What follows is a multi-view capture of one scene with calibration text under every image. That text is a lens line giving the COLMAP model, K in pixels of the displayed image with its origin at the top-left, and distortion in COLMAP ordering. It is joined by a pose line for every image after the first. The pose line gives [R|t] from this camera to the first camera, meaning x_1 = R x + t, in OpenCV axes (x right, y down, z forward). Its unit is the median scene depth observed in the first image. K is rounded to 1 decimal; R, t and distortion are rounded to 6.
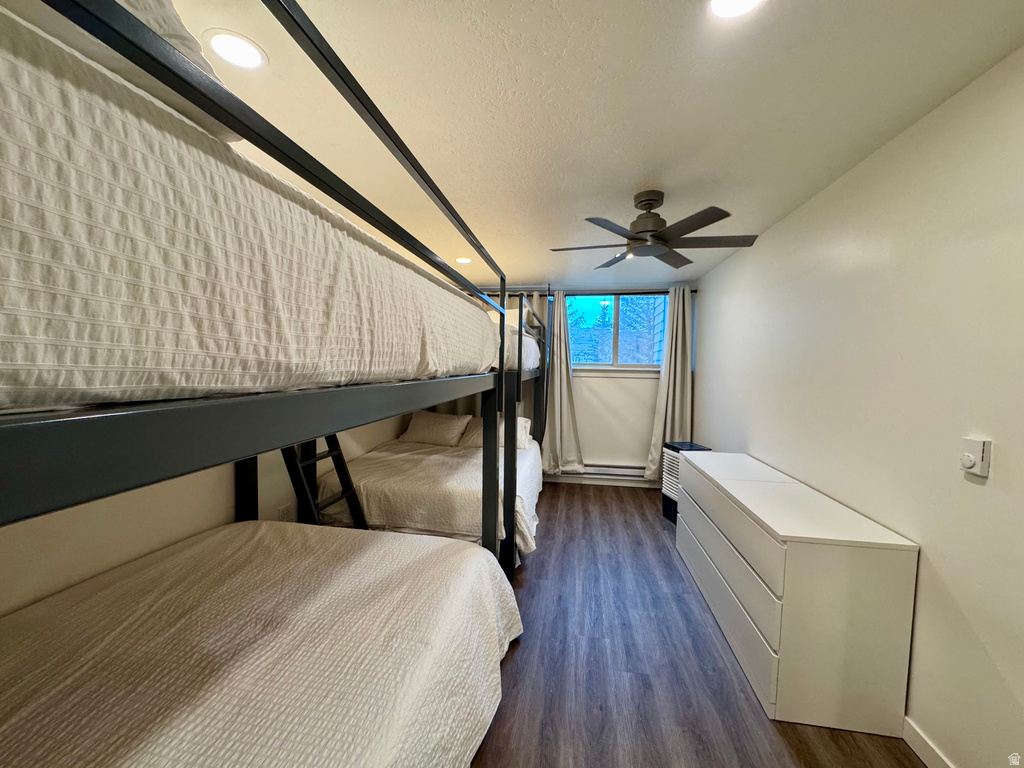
lens RADIAL K [[406.7, 0, 512.0], [0, 406.7, 384.0], [0, 0, 1]] dist [-0.000957, 0.000288]
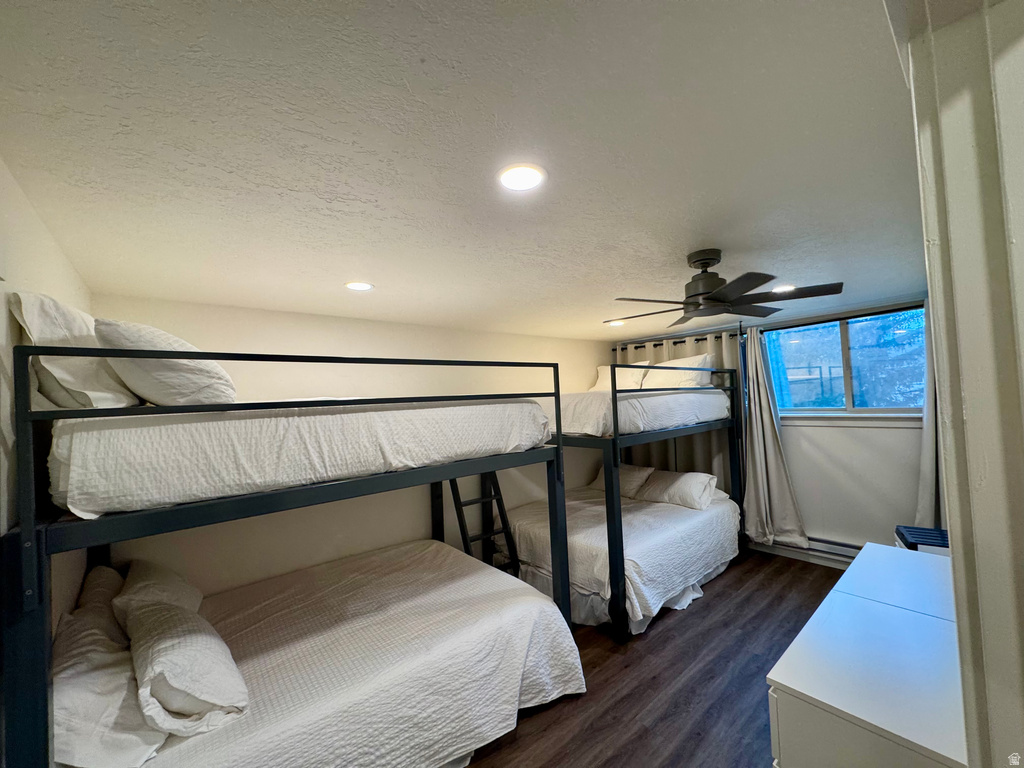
lens RADIAL K [[405.6, 0, 512.0], [0, 405.6, 384.0], [0, 0, 1]] dist [-0.003747, -0.000029]
pose [[0.752634, -0.077618, -0.653848, 0.593793], [0.028242, 0.995919, -0.085716, -0.101442], [0.657833, 0.046047, 0.751755, 0.035512]]
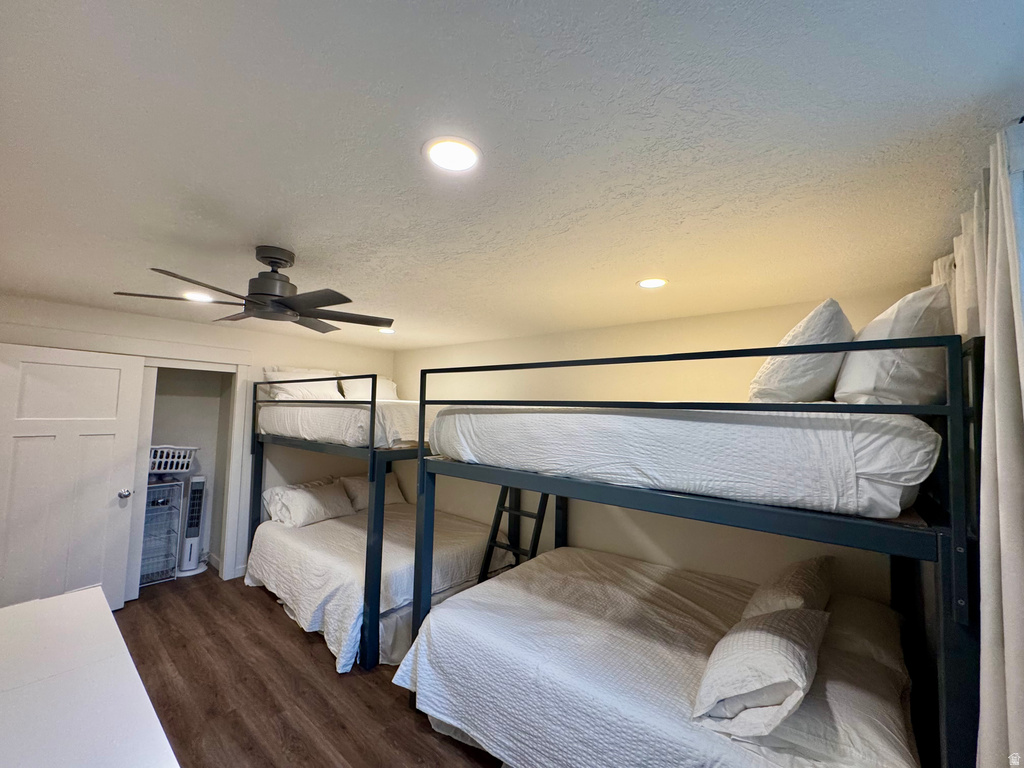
lens RADIAL K [[405.6, 0, 512.0], [0, 405.6, 384.0], [0, 0, 1]] dist [-0.003747, -0.000029]
pose [[-0.506289, -0.080220, -0.858625, 0.787042], [-0.069846, 0.996207, -0.051890, -0.183801], [0.859531, 0.033700, -0.509971, 1.857877]]
